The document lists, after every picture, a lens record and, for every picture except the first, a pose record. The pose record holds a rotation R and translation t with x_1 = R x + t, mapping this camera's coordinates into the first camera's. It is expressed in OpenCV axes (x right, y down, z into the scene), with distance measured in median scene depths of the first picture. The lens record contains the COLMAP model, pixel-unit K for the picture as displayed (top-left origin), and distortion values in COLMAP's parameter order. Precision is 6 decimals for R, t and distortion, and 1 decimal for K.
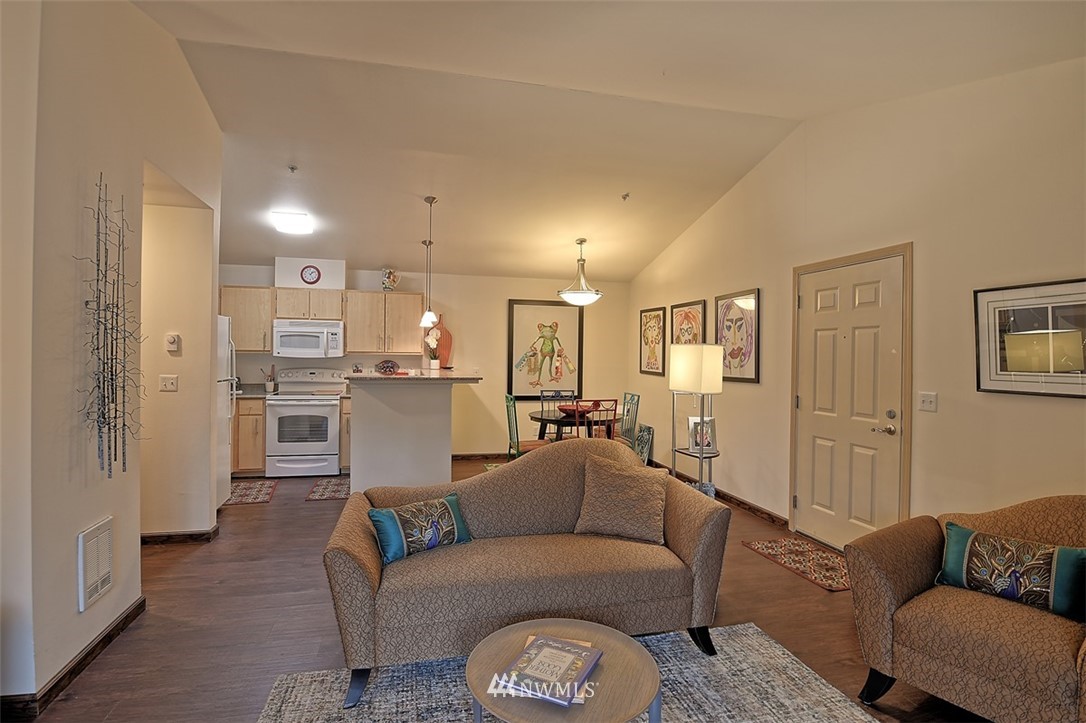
lens RADIAL K [[542.5, 0, 539.5], [0, 542.5, 342.8], [0, 0, 1]] dist [-0.000859, -0.000191]
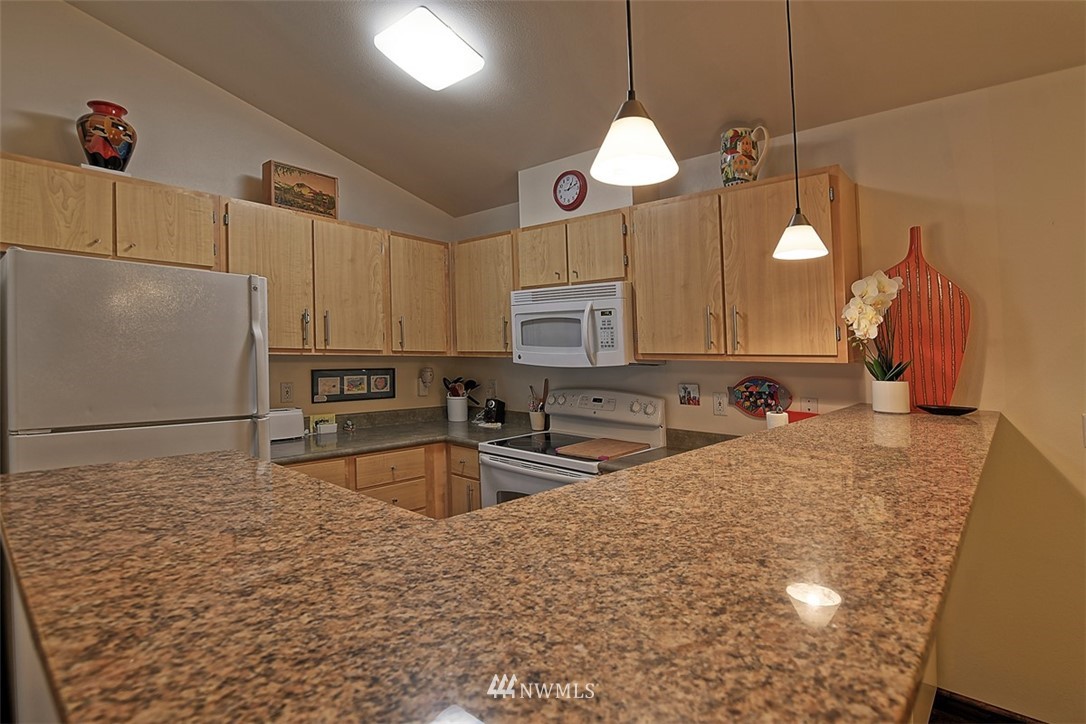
lens RADIAL K [[527.5, 0, 546.1], [0, 527.5, 384.6], [0, 0, 1]] dist [-0.003931, -0.001266]
pose [[0.570307, 0.036049, -0.820640, -0.060964], [0.006037, 0.998826, 0.048072, 0.019882], [0.821409, -0.032370, 0.569420, 0.710873]]
